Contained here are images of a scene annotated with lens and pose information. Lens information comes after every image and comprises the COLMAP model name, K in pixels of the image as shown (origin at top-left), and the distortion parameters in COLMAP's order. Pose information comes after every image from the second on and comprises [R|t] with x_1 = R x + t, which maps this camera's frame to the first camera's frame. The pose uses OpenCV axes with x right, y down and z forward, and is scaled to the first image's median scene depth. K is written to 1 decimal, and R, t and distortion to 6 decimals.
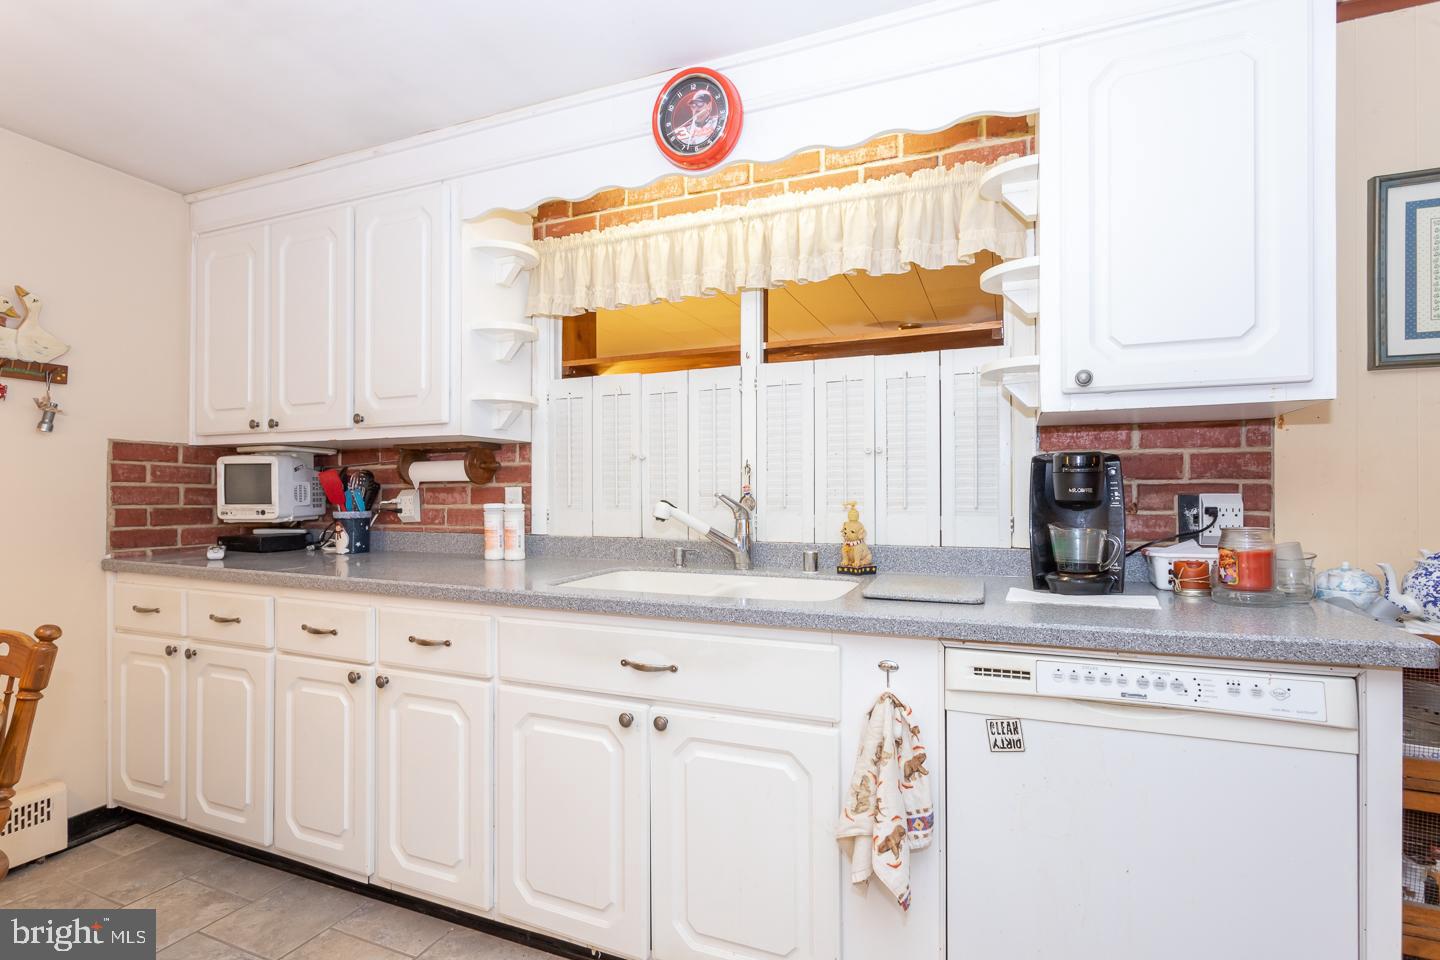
lens RADIAL K [[712.2, 0, 713.9], [0, 712.2, 488.8], [0, 0, 1]] dist [-0.015855, 0.004887]
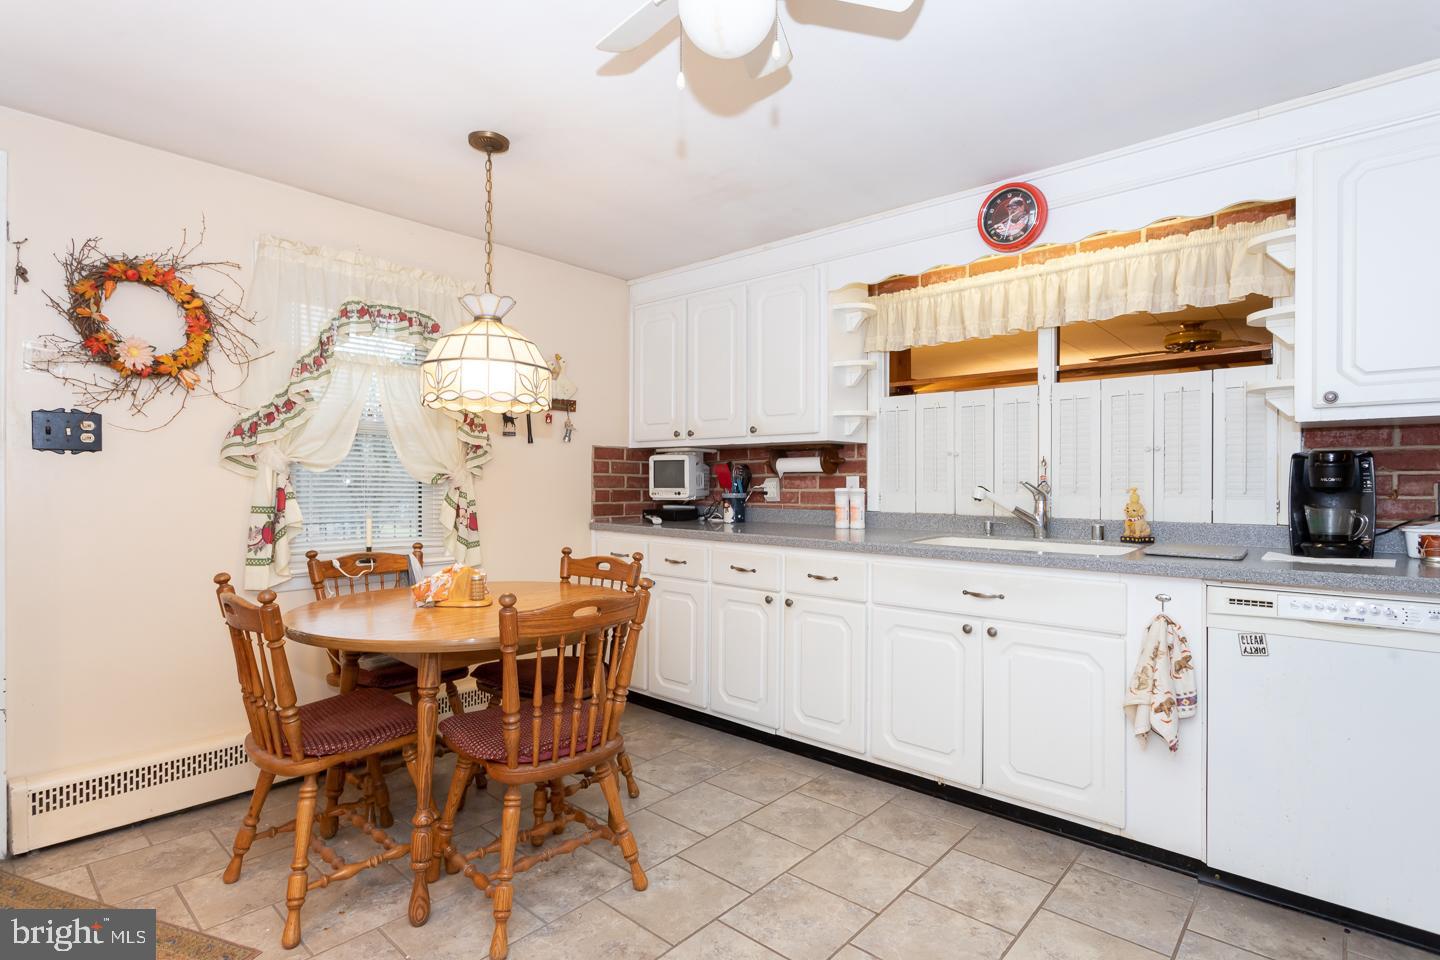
lens RADIAL K [[712.2, 0, 709.2], [0, 712.2, 484.7], [0, 0, 1]] dist [-0.015855, 0.004887]
pose [[0.943475, 0.003801, -0.331421, -0.112495], [0.000291, 0.999924, 0.012295, -0.004011], [0.331442, -0.011696, 0.943403, -0.495826]]
